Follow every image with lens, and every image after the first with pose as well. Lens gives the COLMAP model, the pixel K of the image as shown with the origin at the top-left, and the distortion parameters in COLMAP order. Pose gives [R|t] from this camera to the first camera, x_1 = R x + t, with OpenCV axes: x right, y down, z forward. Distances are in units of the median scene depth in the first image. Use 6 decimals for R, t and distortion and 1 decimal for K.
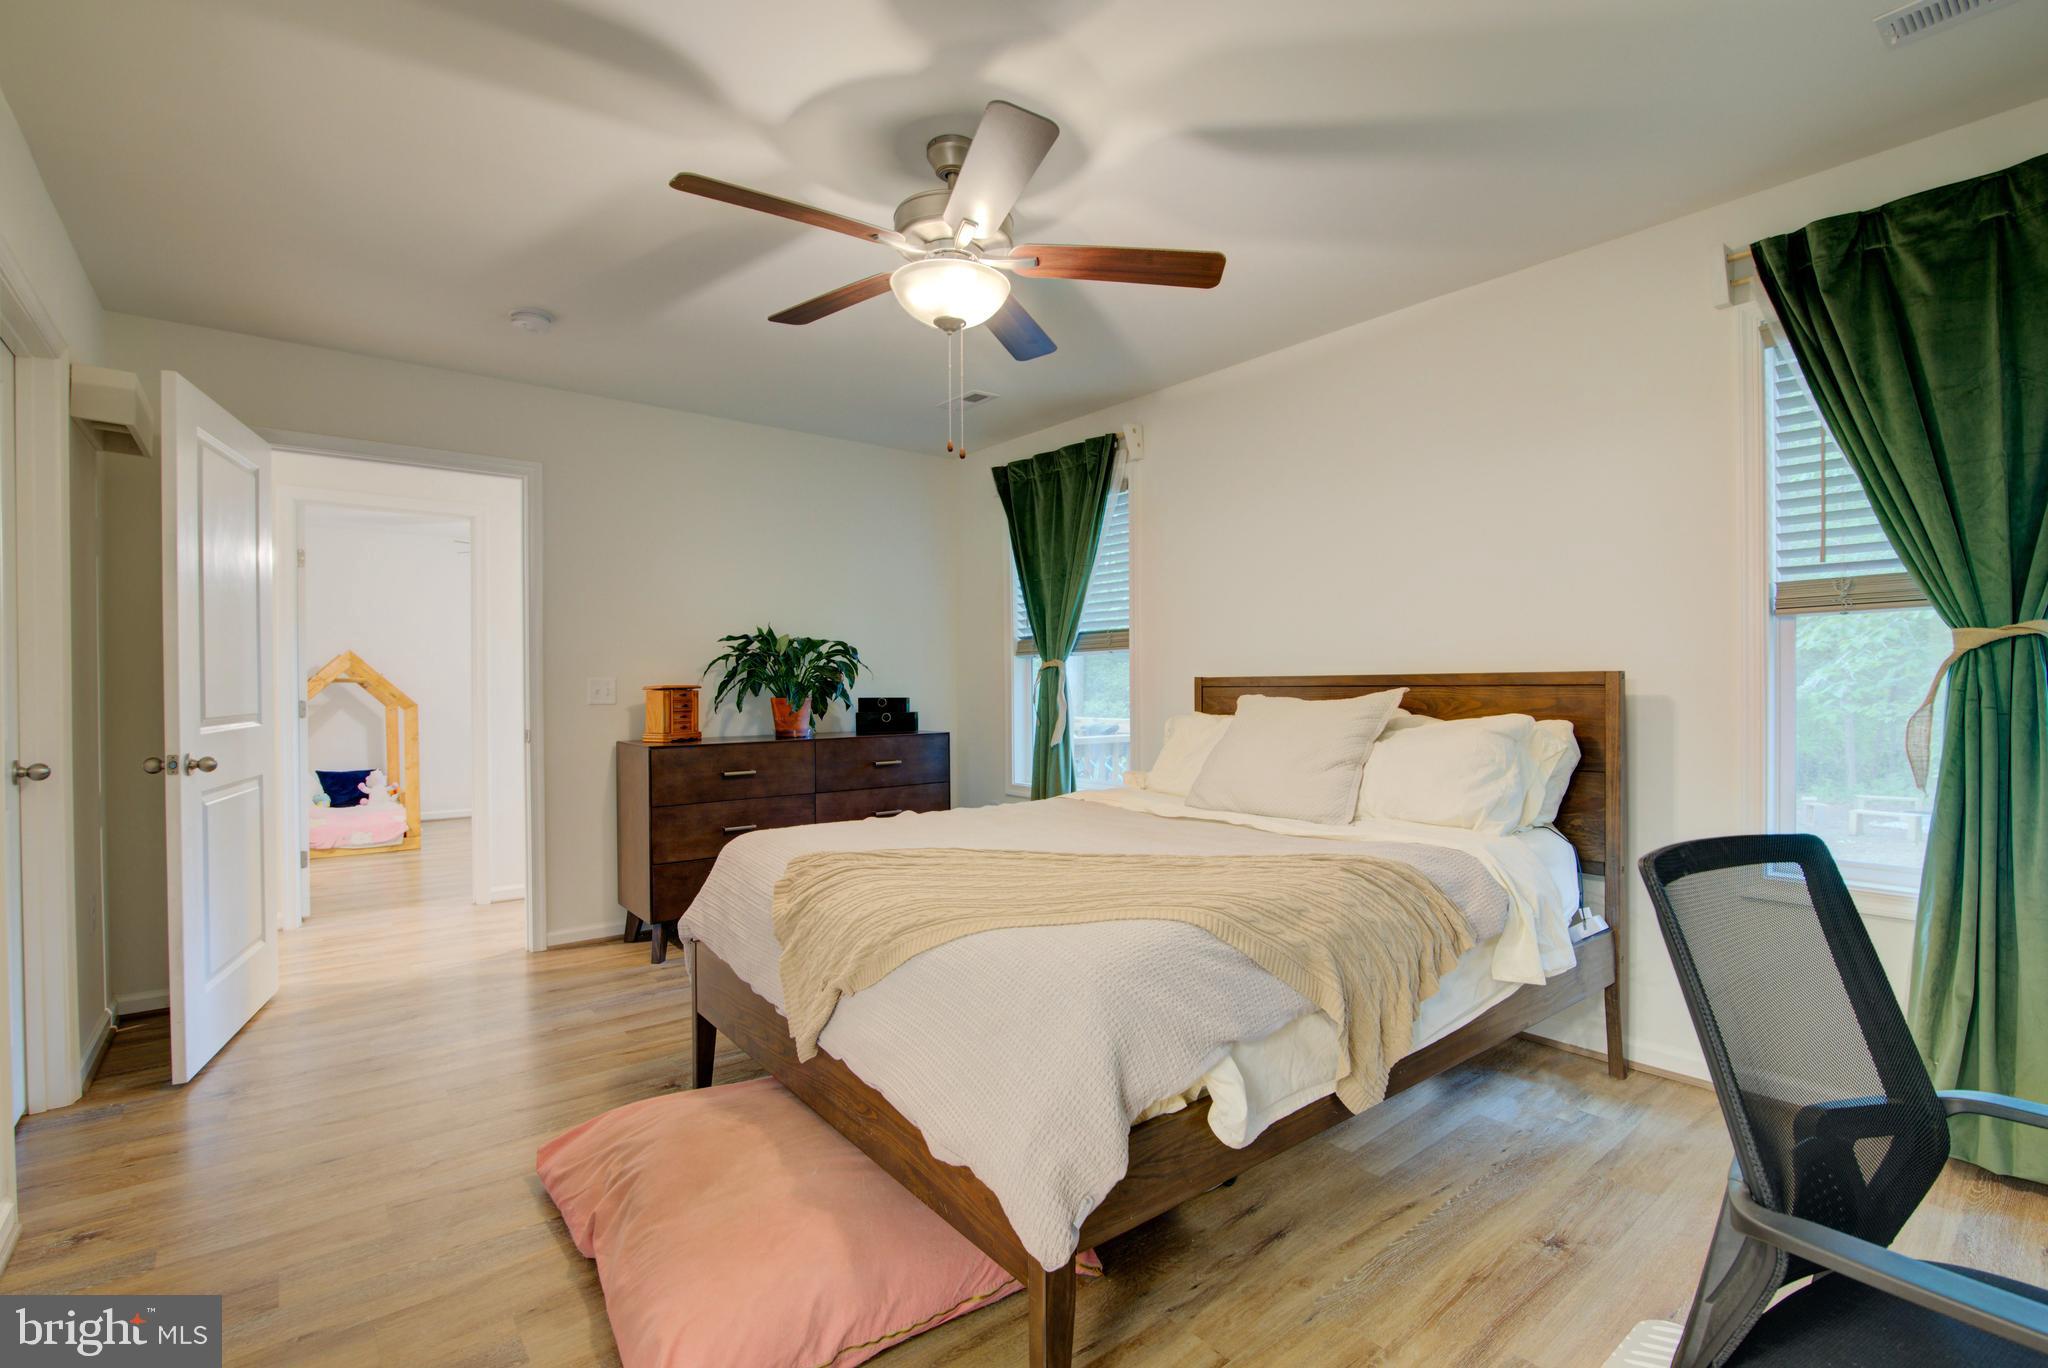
lens RADIAL K [[937.1, 0, 1011.0], [0, 937.1, 682.2], [0, 0, 1]] dist [-0.020981, 0.002080]
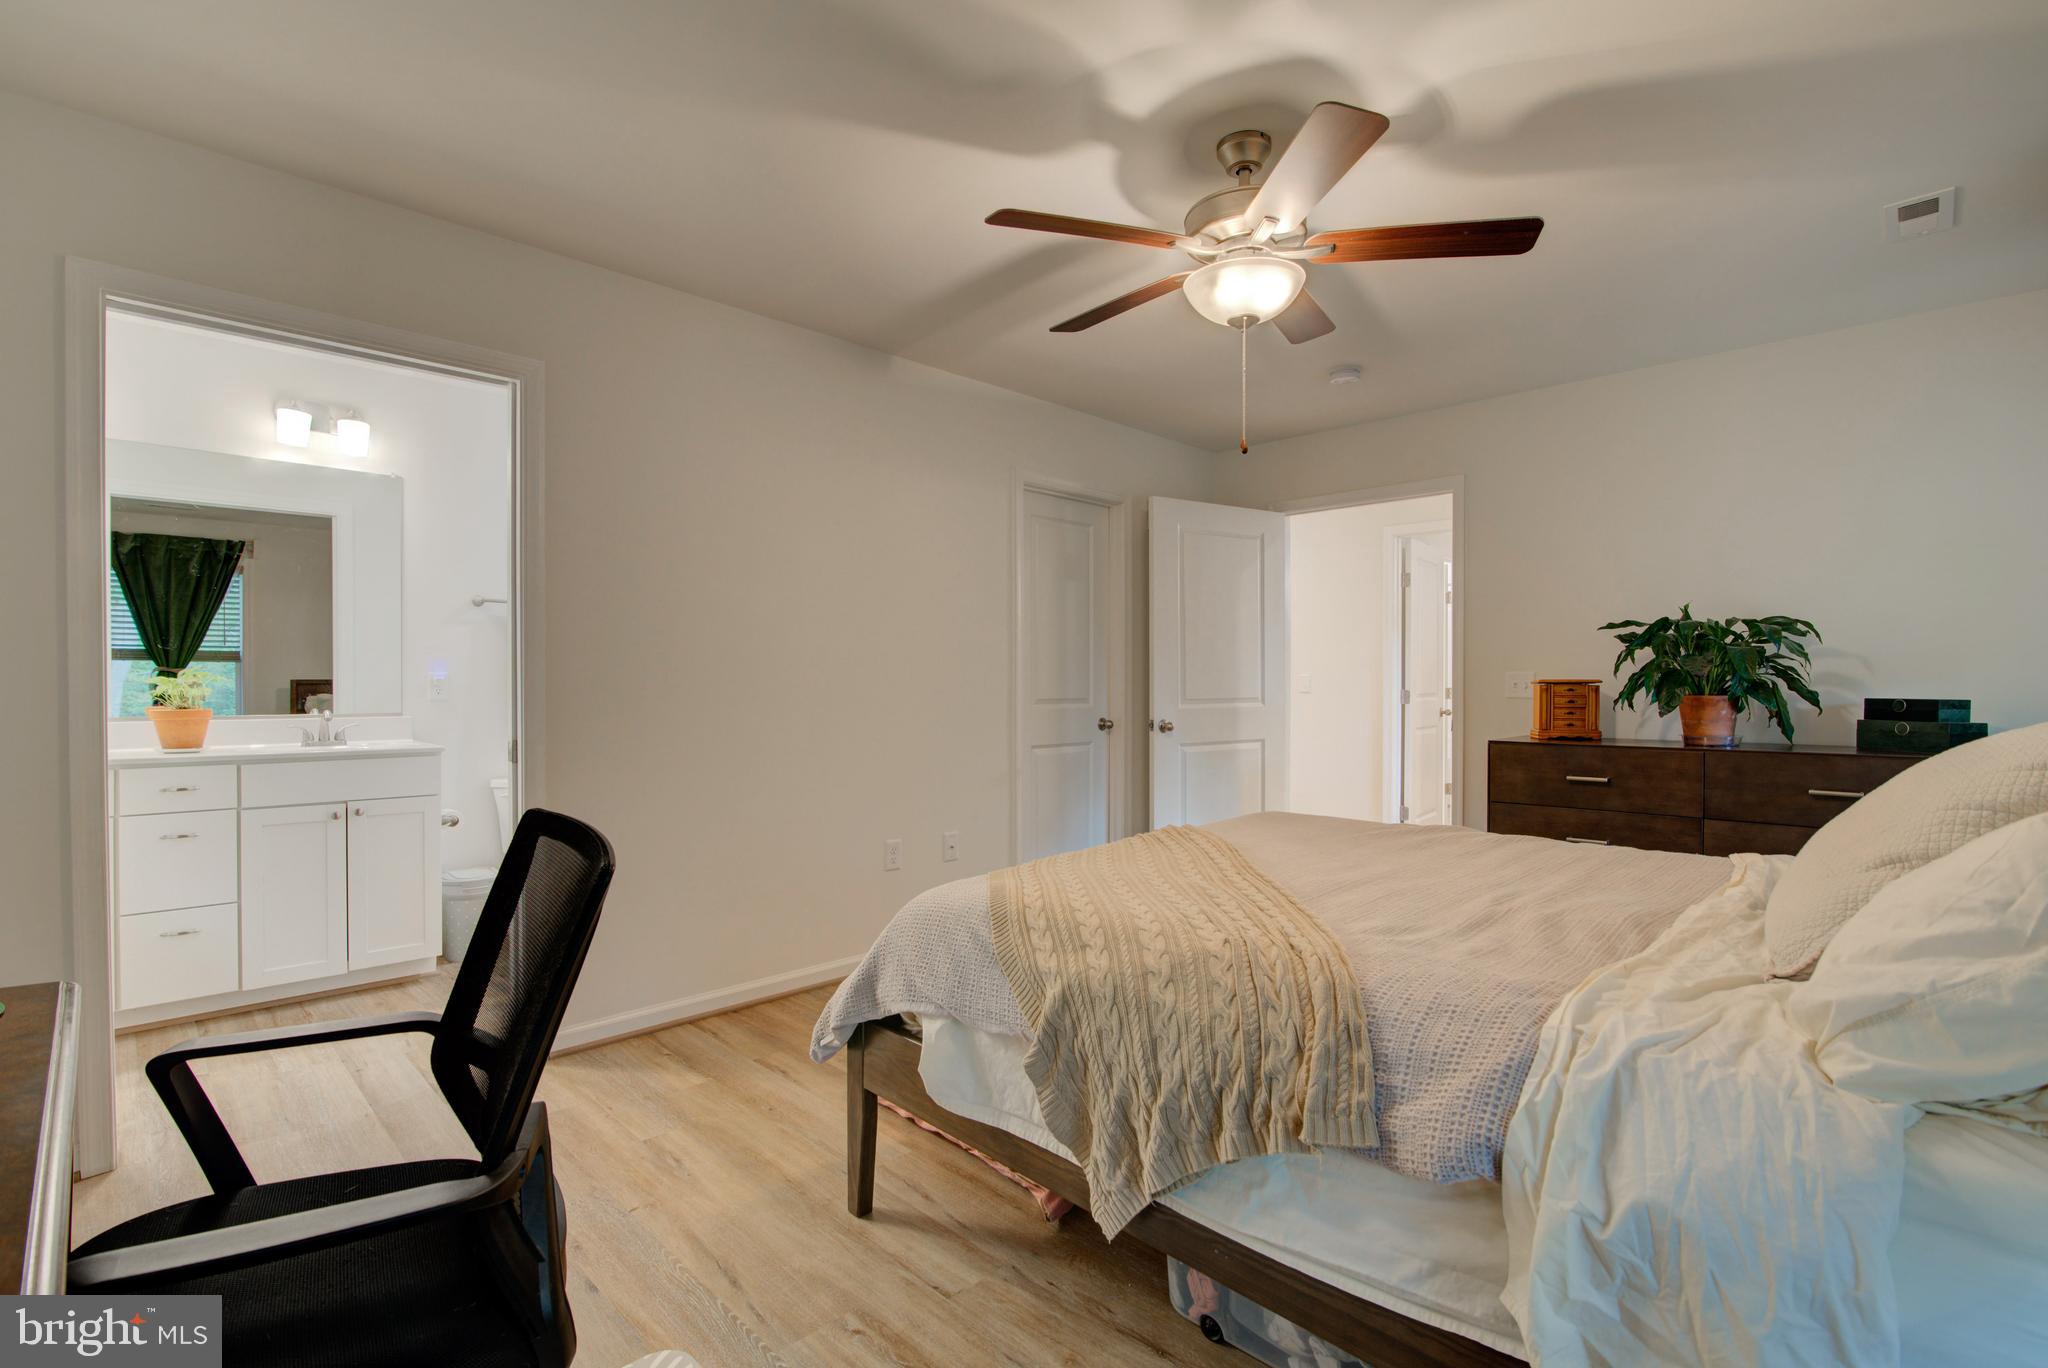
lens RADIAL K [[937.1, 0, 1038.5], [0, 937.1, 680.4], [0, 0, 1]] dist [-0.020981, 0.002080]
pose [[0.112220, 0.004323, -0.993674, 0.509173], [0.003846, 0.999981, 0.004785, -0.002013], [0.993676, -0.004359, 0.112201, 0.375128]]
